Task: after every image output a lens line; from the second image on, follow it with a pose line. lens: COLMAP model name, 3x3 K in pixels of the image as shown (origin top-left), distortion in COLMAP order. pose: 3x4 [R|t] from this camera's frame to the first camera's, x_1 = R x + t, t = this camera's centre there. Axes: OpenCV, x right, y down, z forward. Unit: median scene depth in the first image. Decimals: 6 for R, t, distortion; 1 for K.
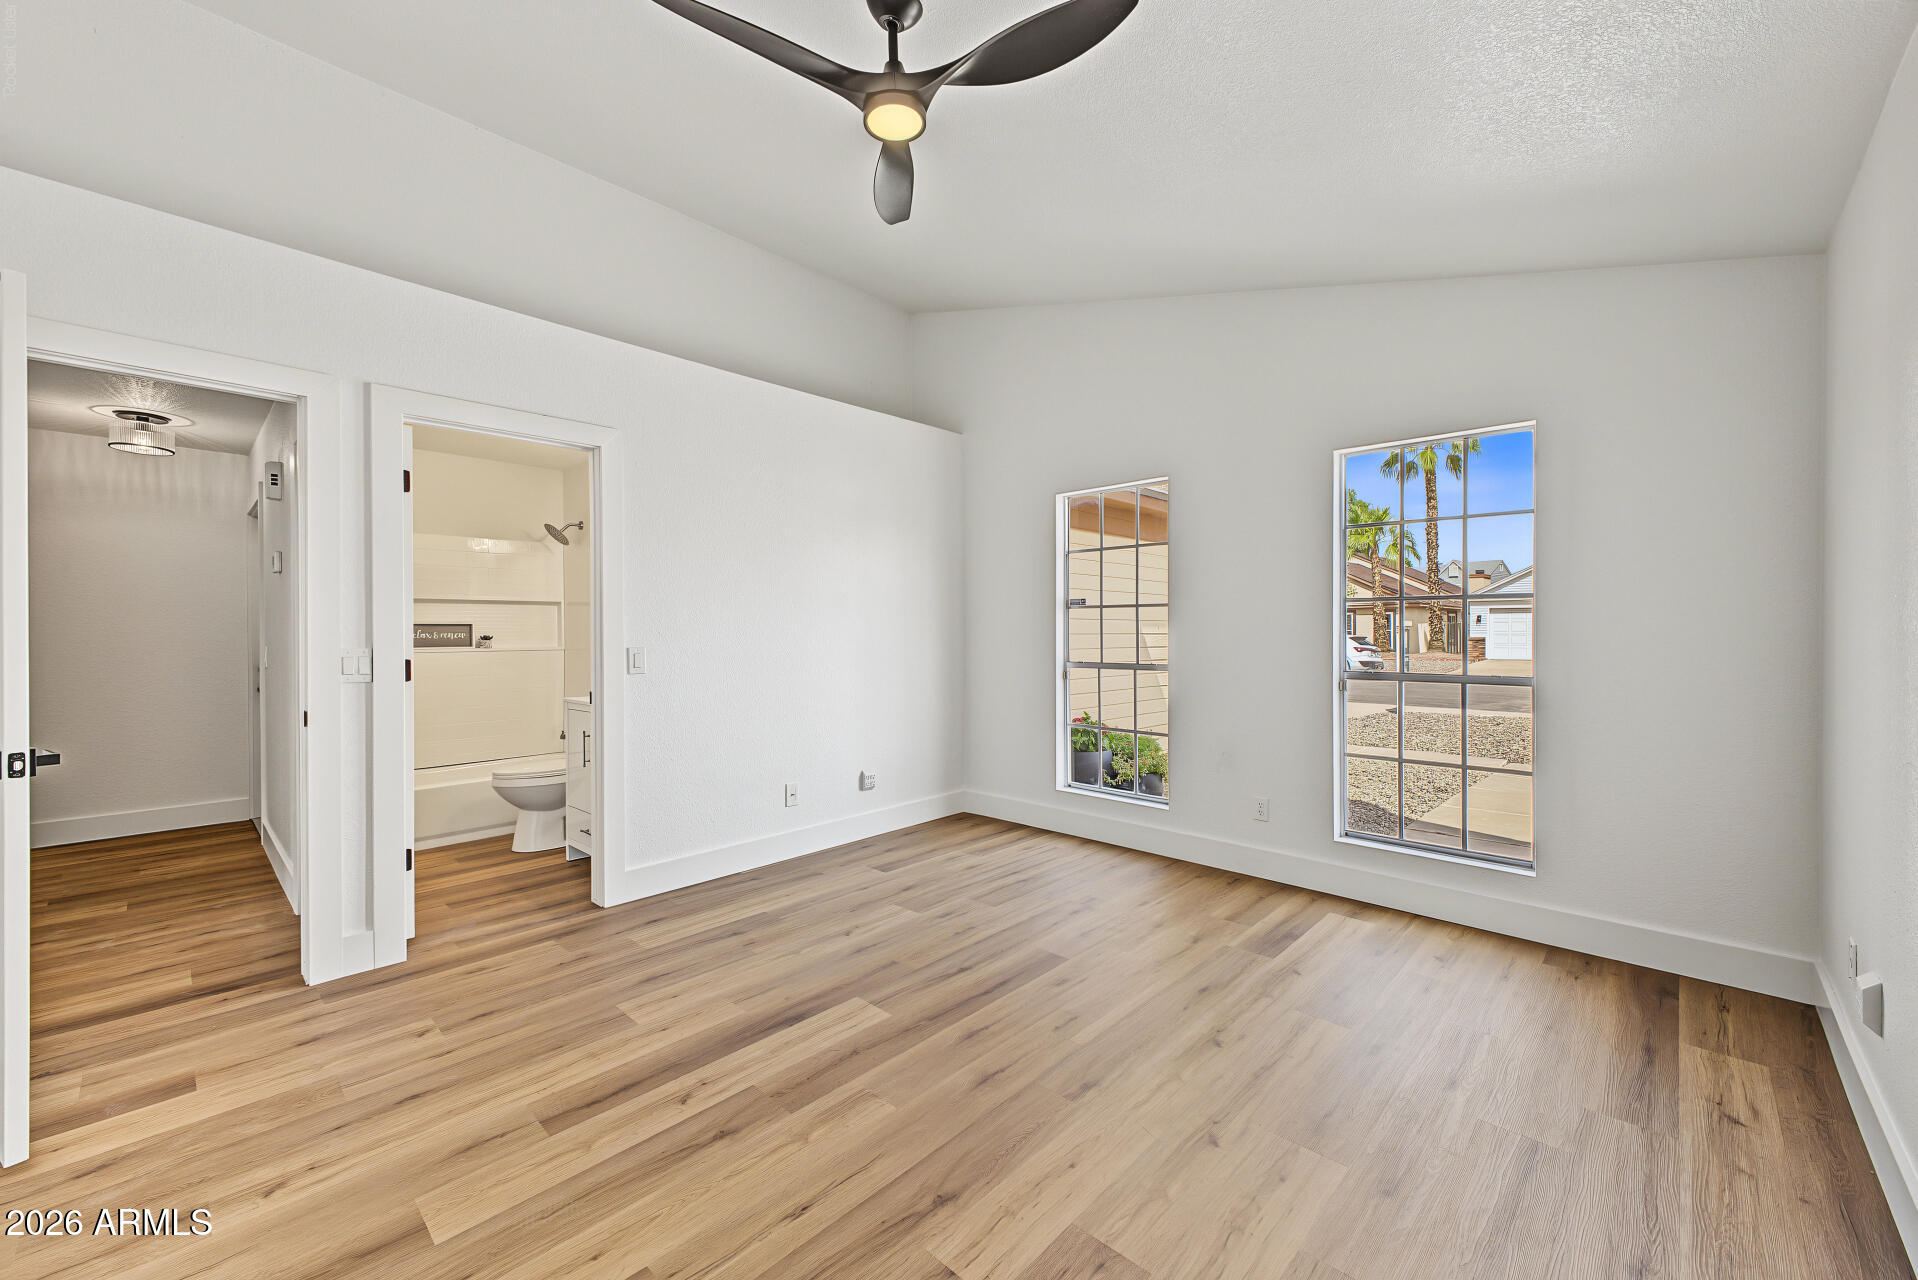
lens RADIAL K [[761.4, 0, 960.4], [0, 761.4, 637.9], [0, 0, 1]] dist [0.029530, -0.011916]
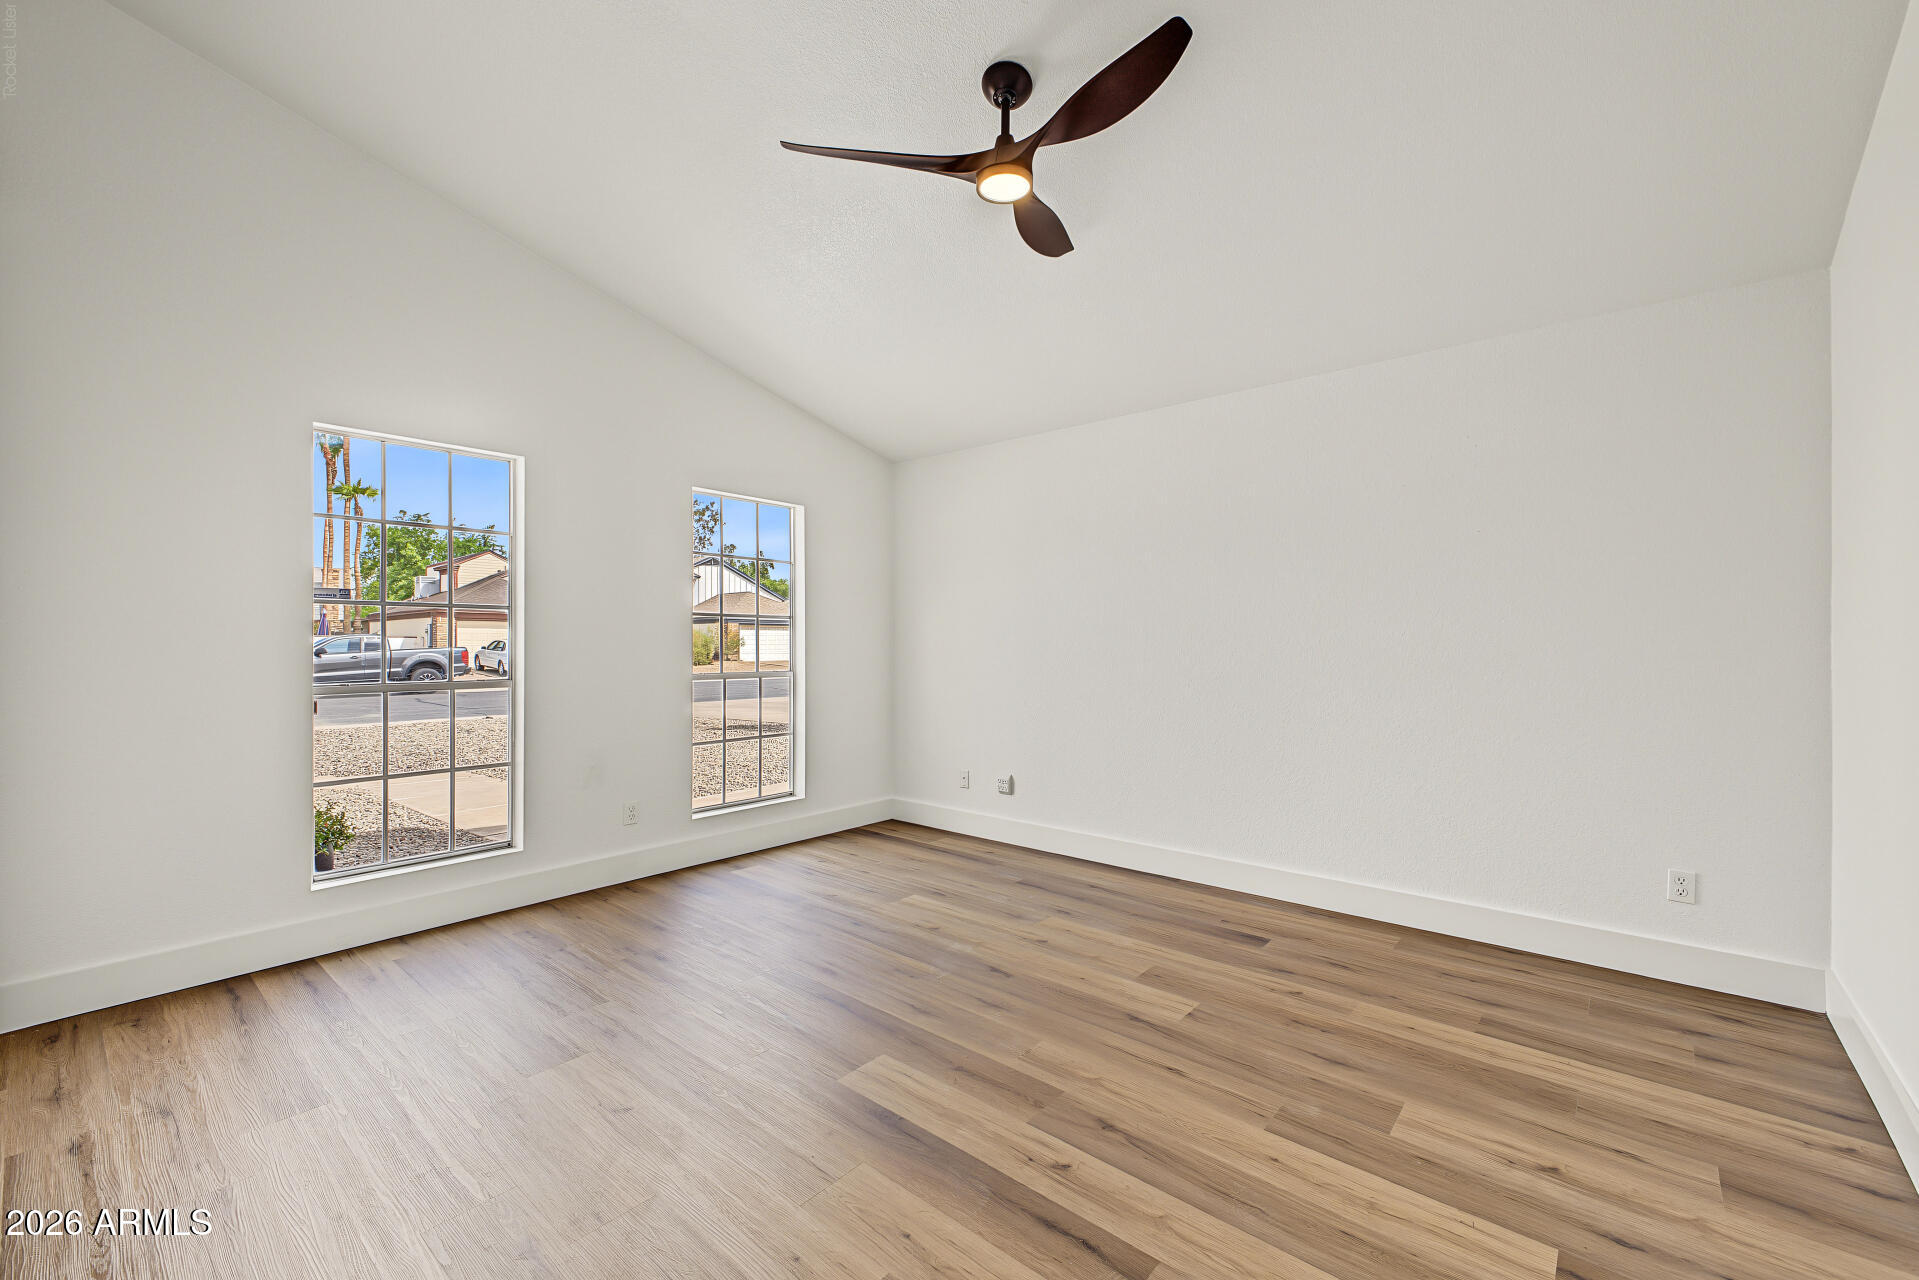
lens RADIAL K [[761.8, 0, 960.9], [0, 761.8, 637.9], [0, 0, 1]] dist [0.029530, -0.011916]
pose [[-0.047159, 0.010382, 0.998833, -0.976185], [0.007848, 0.999919, -0.010023, 0.006250], [-0.998857, 0.007366, -0.047237, 0.913793]]
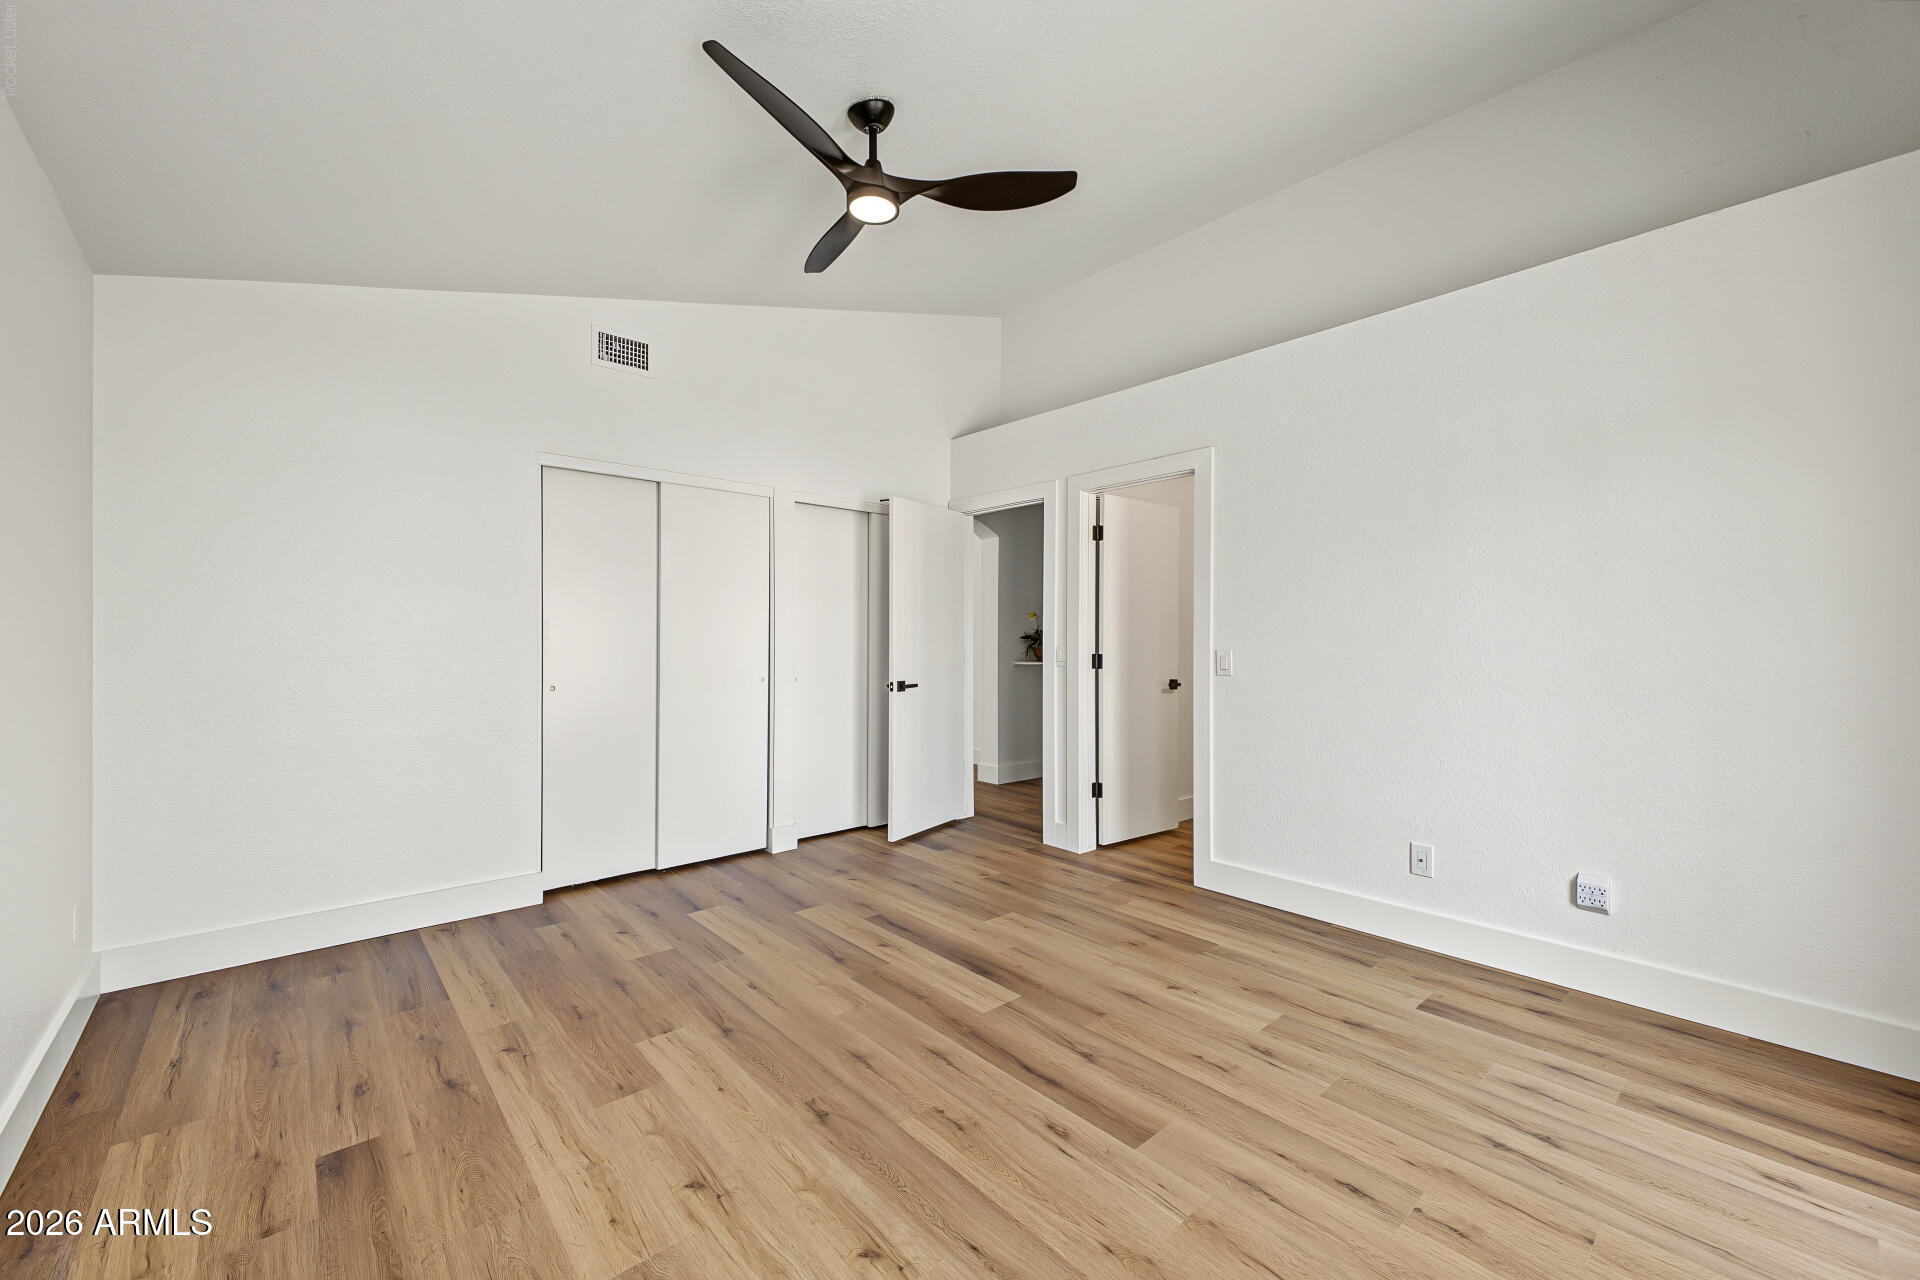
lens RADIAL K [[762.2, 0, 961.4], [0, 762.2, 637.9], [0, 0, 1]] dist [0.029530, -0.011916]
pose [[-0.095497, 0.003791, -0.995423, 0.894356], [-0.006672, 0.999968, 0.004448, -0.010999], [0.995407, 0.007066, -0.095468, 1.026974]]
